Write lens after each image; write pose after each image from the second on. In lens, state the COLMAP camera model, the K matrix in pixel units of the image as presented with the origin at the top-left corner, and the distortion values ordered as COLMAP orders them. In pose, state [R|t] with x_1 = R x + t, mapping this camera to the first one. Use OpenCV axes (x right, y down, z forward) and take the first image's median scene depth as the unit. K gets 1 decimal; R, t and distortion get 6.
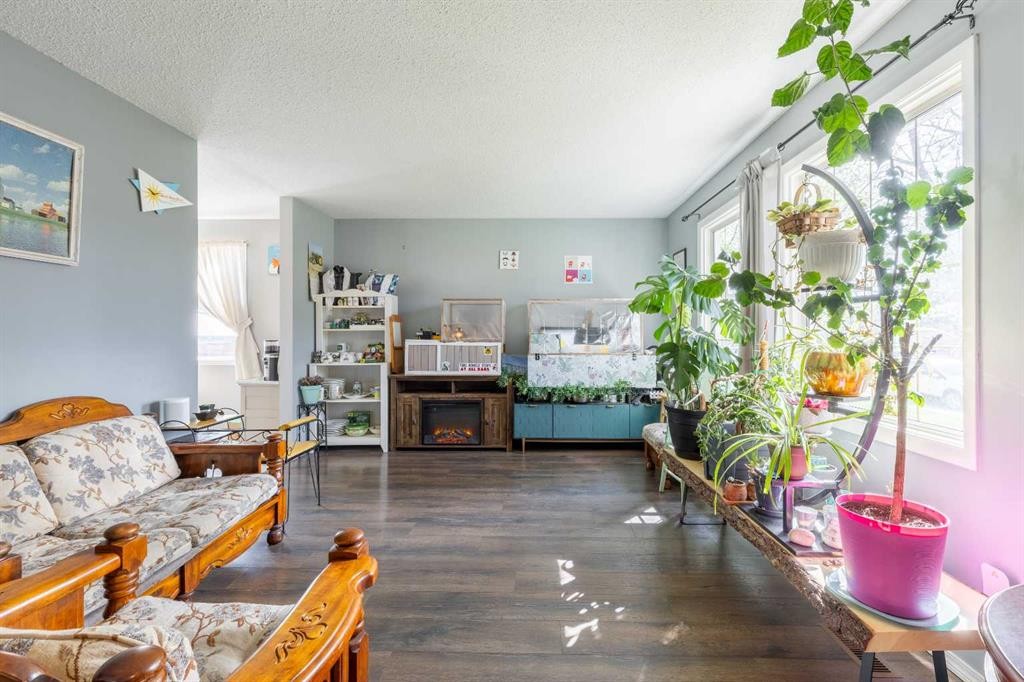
lens RADIAL K [[476.0, 0, 514.6], [0, 476.0, 336.1], [0, 0, 1]] dist [0.005255, -0.000170]
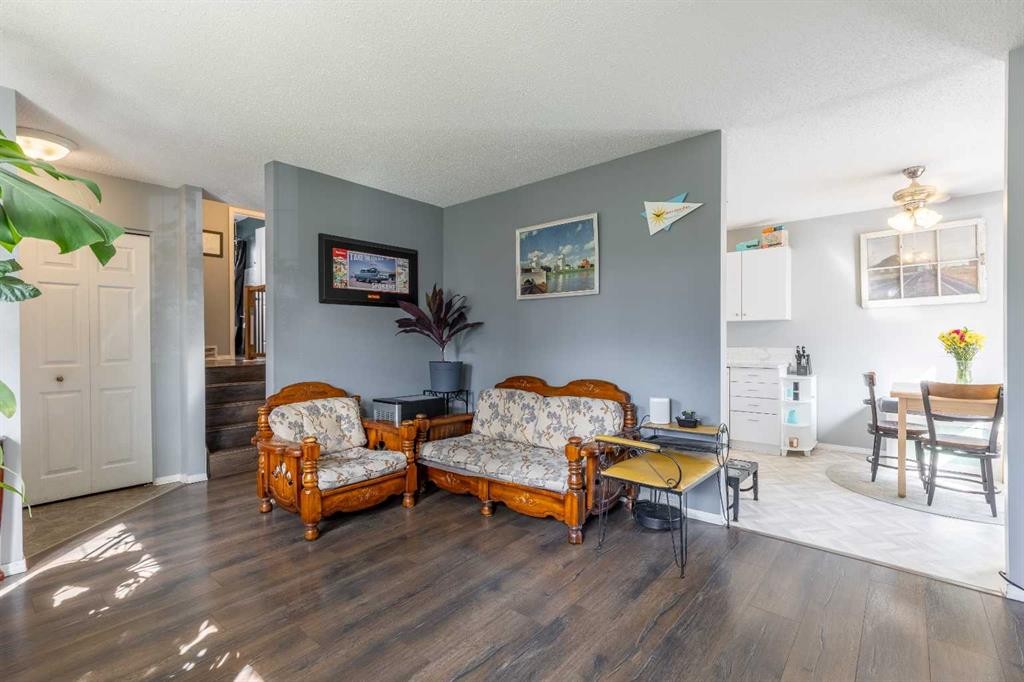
lens RADIAL K [[476.0, 0, 514.8], [0, 476.0, 340.7], [0, 0, 1]] dist [0.005255, -0.000170]
pose [[-0.616527, -0.005053, -0.787318, 0.443432], [-0.002608, 0.999987, -0.004375, 0.007547], [0.787329, -0.000644, -0.616532, 1.825868]]
